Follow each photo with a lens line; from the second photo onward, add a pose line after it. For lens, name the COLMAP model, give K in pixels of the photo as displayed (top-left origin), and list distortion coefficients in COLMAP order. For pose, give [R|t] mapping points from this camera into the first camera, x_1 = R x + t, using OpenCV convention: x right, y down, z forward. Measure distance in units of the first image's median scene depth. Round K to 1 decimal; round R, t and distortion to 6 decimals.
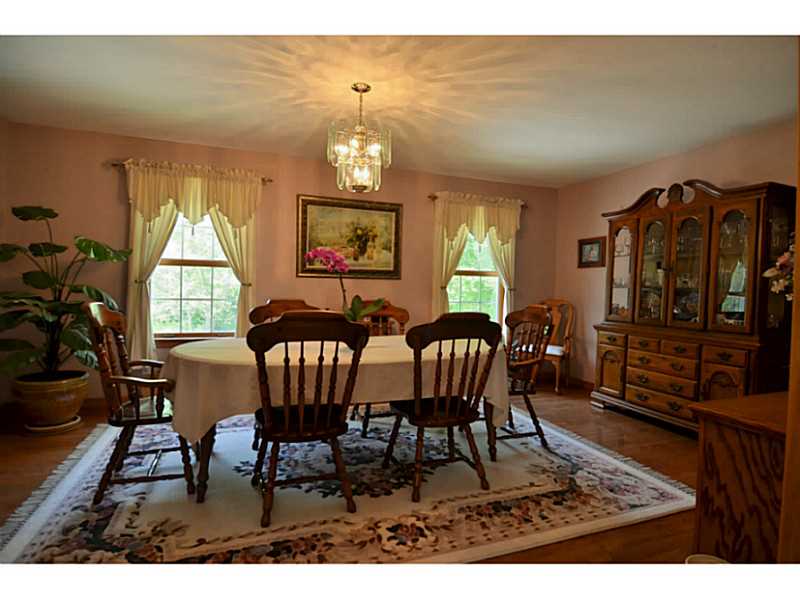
lens RADIAL K [[426.7, 0, 400.6], [0, 426.7, 297.4], [0, 0, 1]] dist [-0.001250, -0.001171]
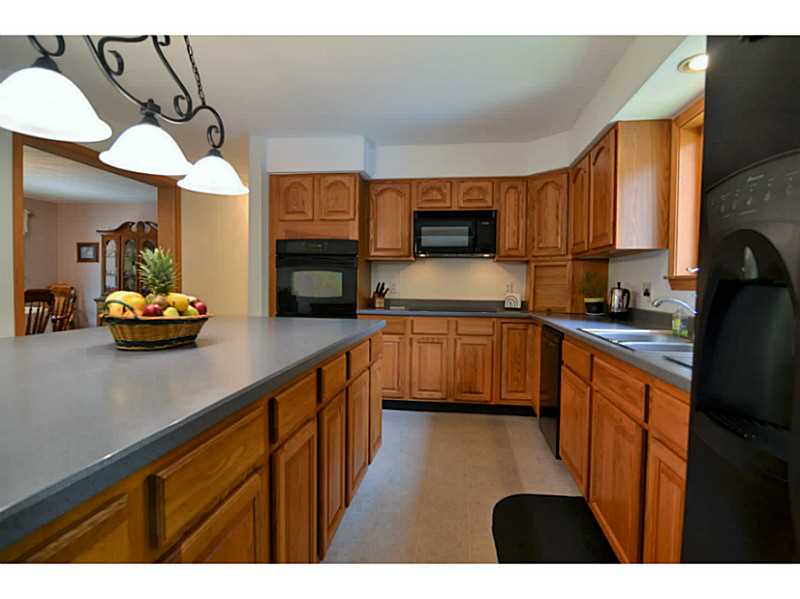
lens RADIAL K [[426.7, 0, 401.4], [0, 426.7, 295.6], [0, 0, 1]] dist [-0.001250, -0.001171]
pose [[0.450630, -0.046908, 0.891478, -0.463859], [0.016676, 0.998887, 0.044130, -0.000264], [-0.892555, -0.005020, 0.450910, -0.769181]]
